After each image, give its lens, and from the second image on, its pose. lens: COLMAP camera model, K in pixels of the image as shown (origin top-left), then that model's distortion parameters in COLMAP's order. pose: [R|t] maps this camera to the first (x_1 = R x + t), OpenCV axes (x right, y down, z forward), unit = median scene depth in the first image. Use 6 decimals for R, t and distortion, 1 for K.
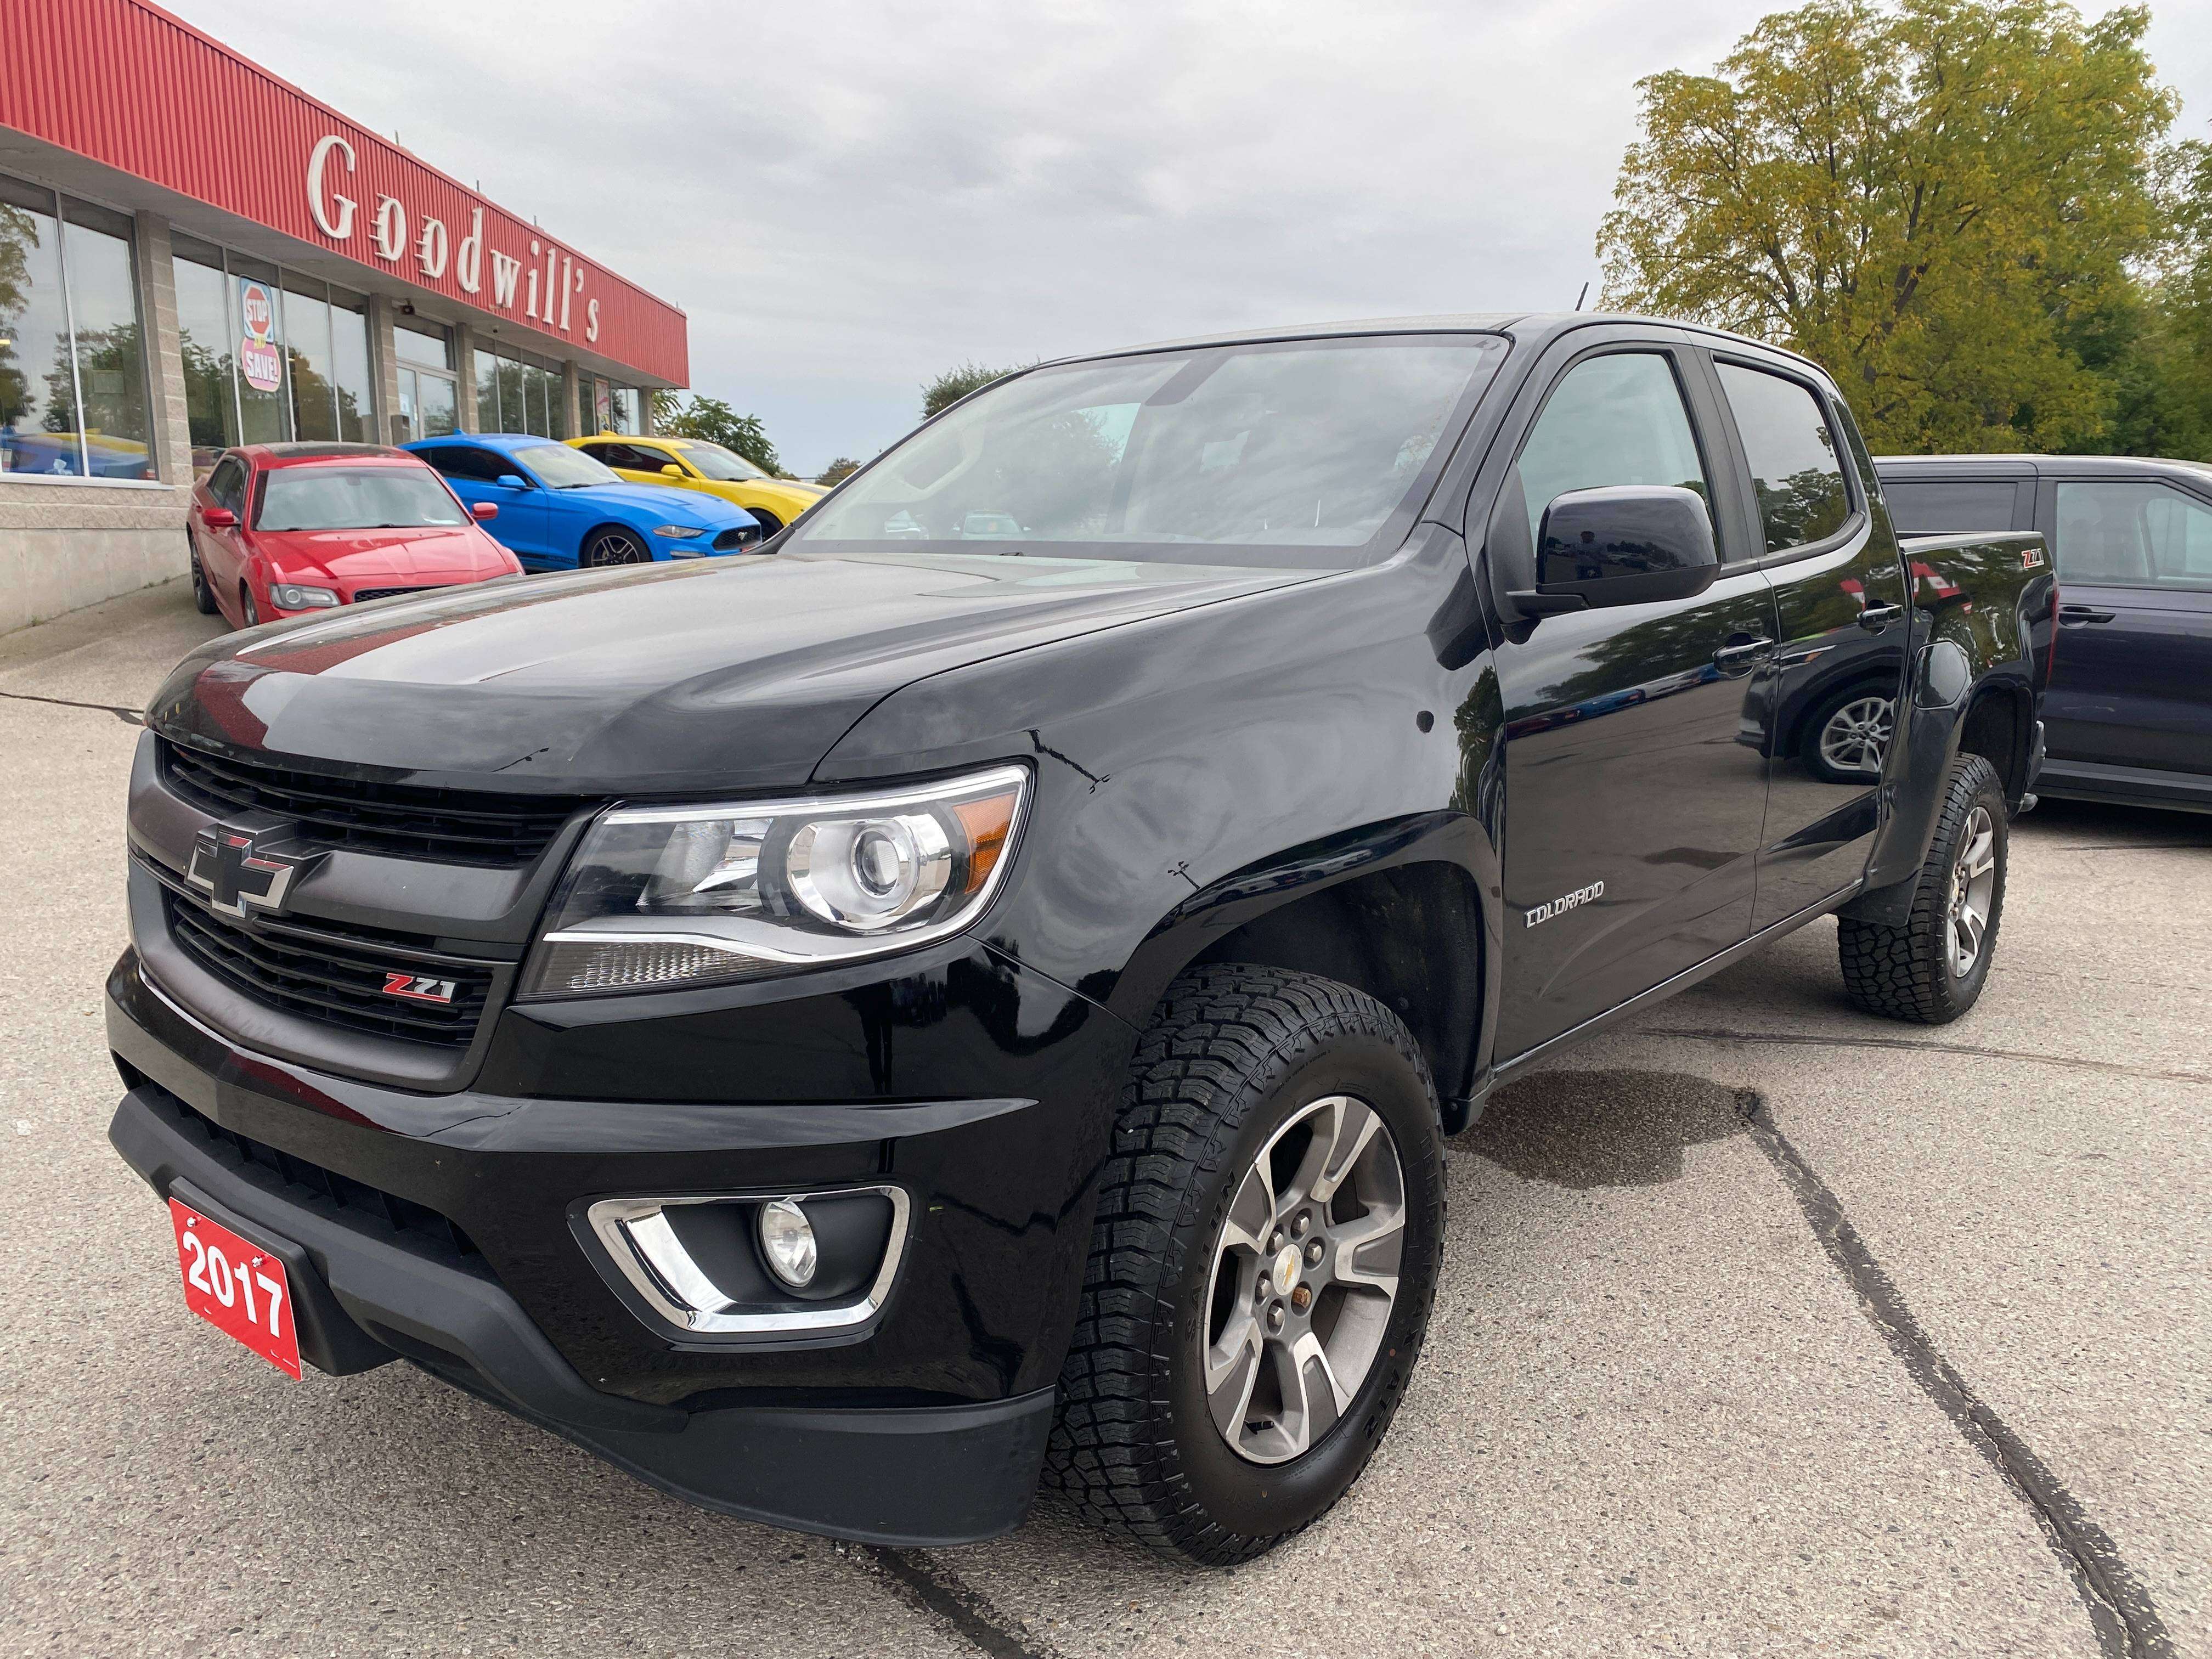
lens RADIAL K [[1805.2, 0, 1106.0], [0, 1805.2, 829.5], [0, 0, 1]] dist [0.030111, -0.029663]
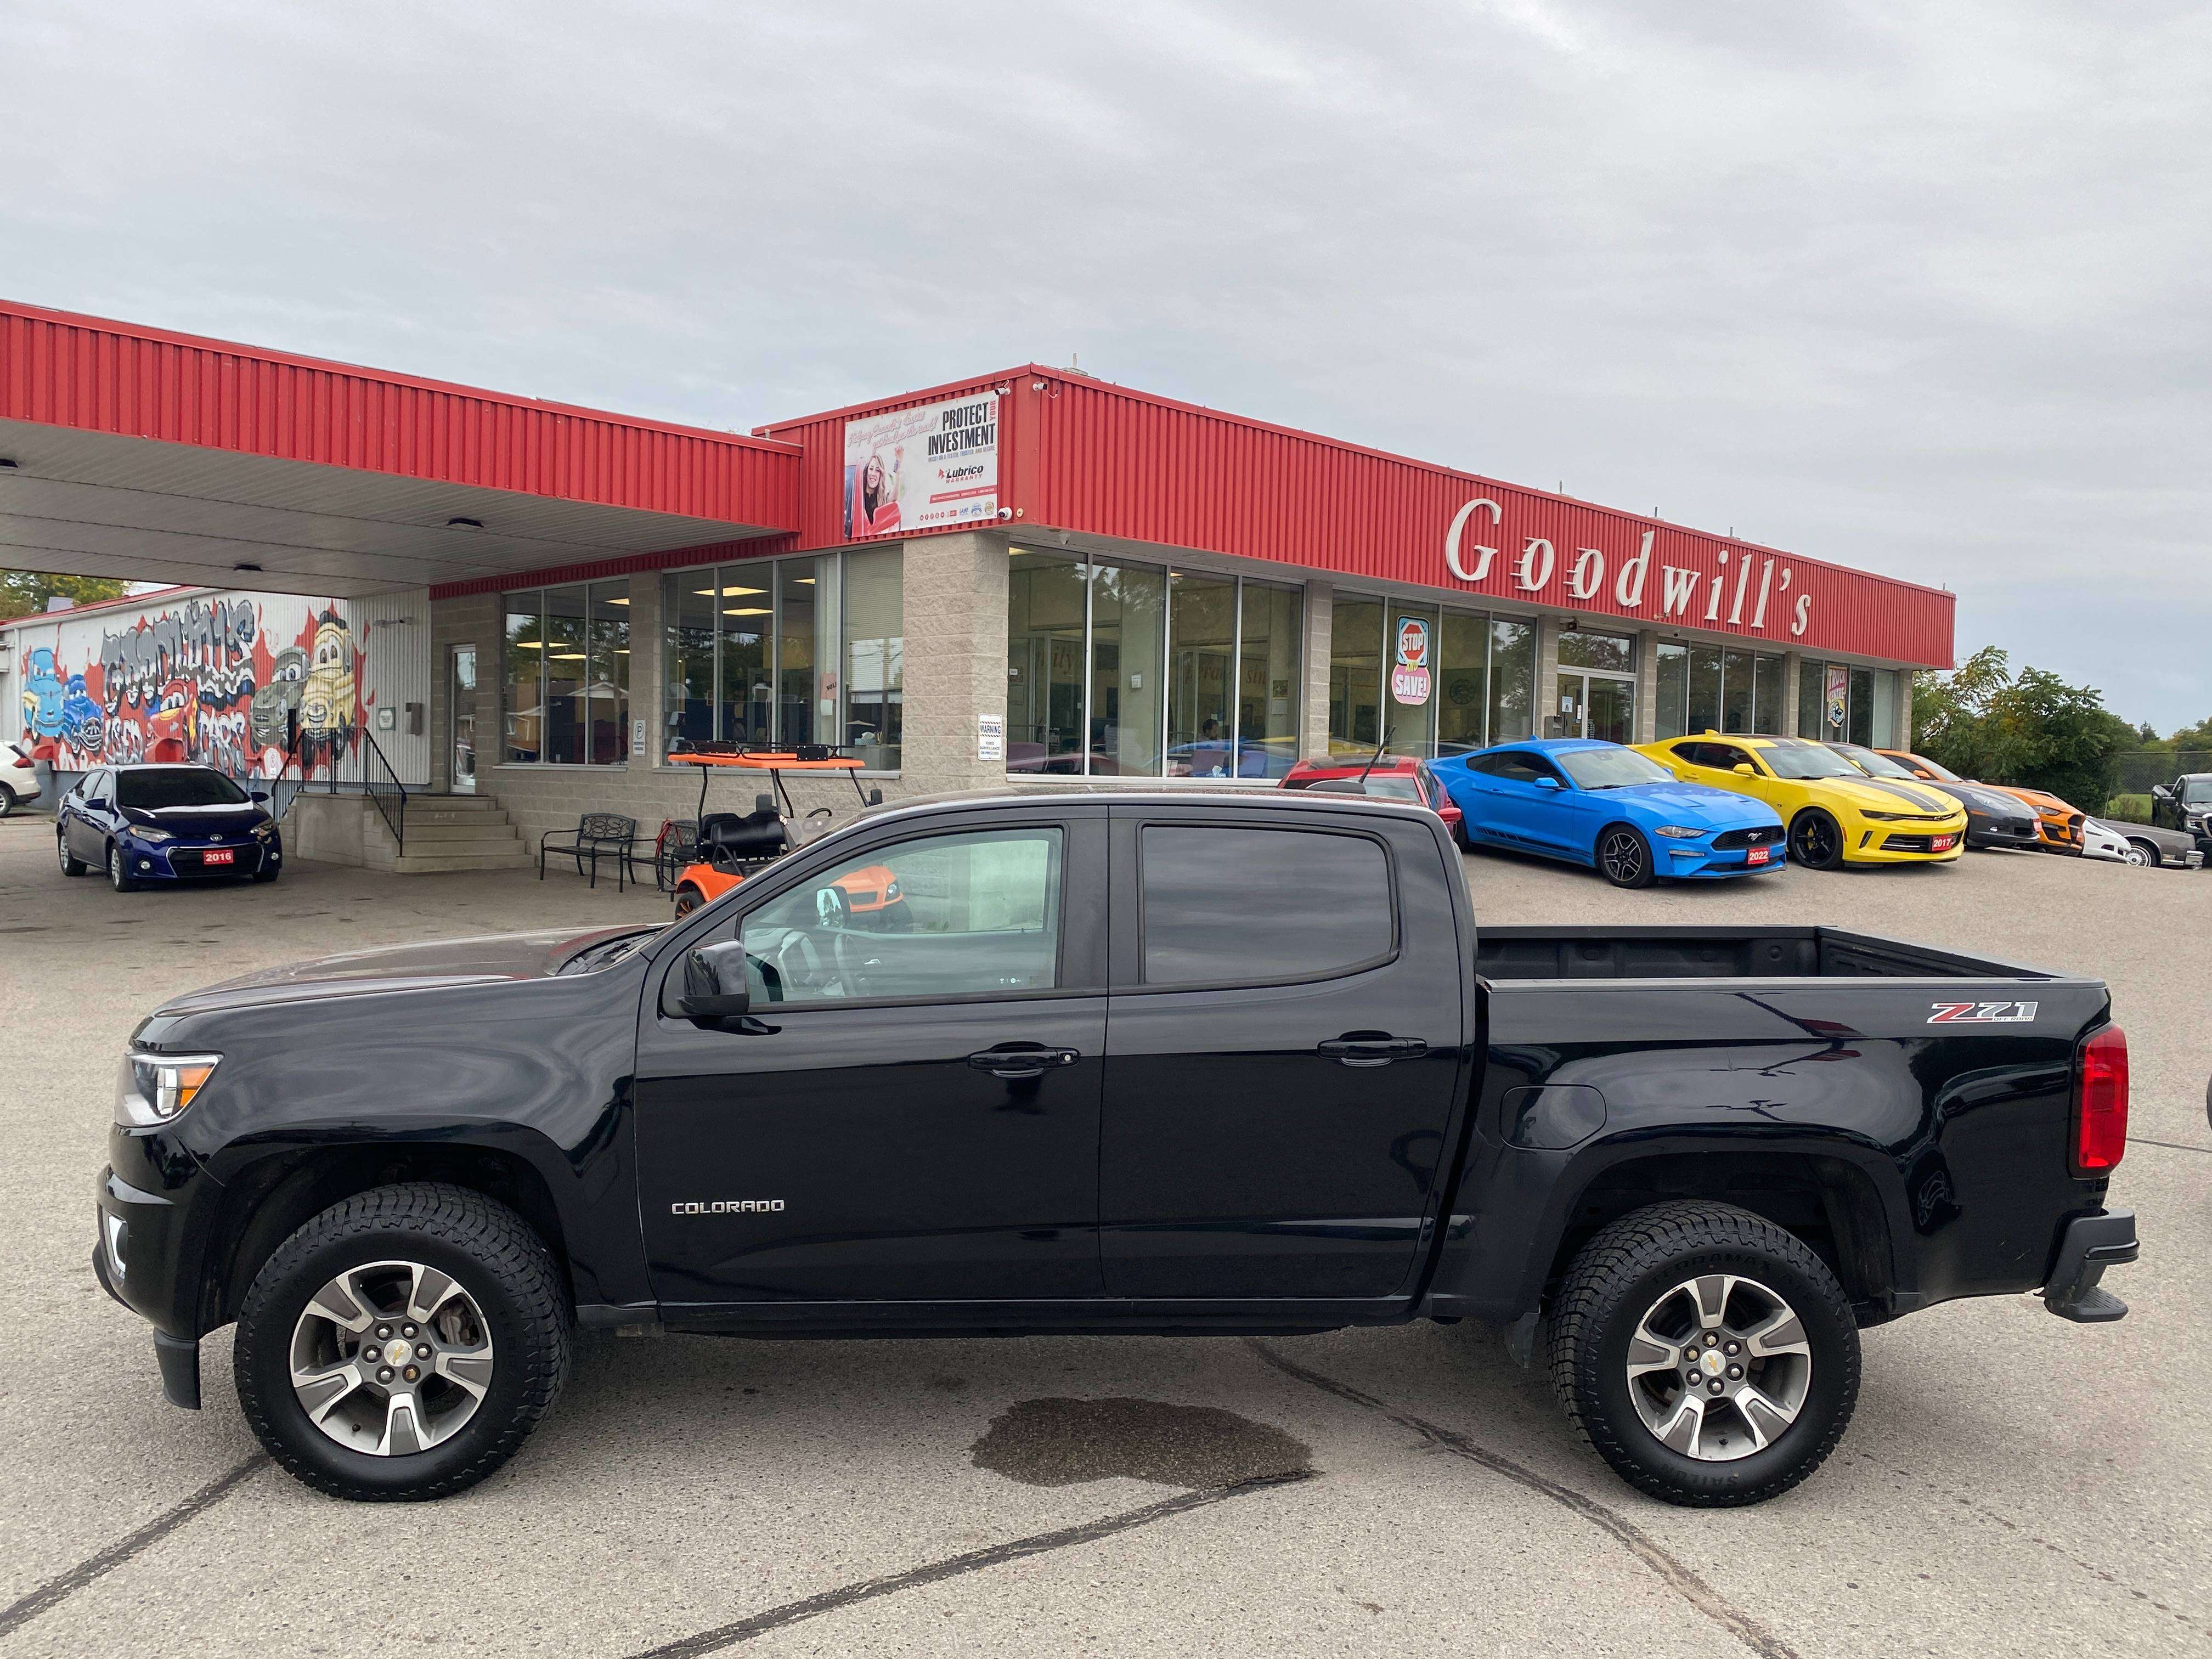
lens RADIAL K [[1879.4, 0, 1105.6], [0, 1879.4, 776.3], [0, 0, 1]] dist [0.008550, 0.006516]
pose [[0.635988, 0.020056, -0.771438, 0.448770], [-0.138939, 0.986302, -0.088902, -0.058879], [0.759088, 0.163724, 0.630063, 0.052848]]
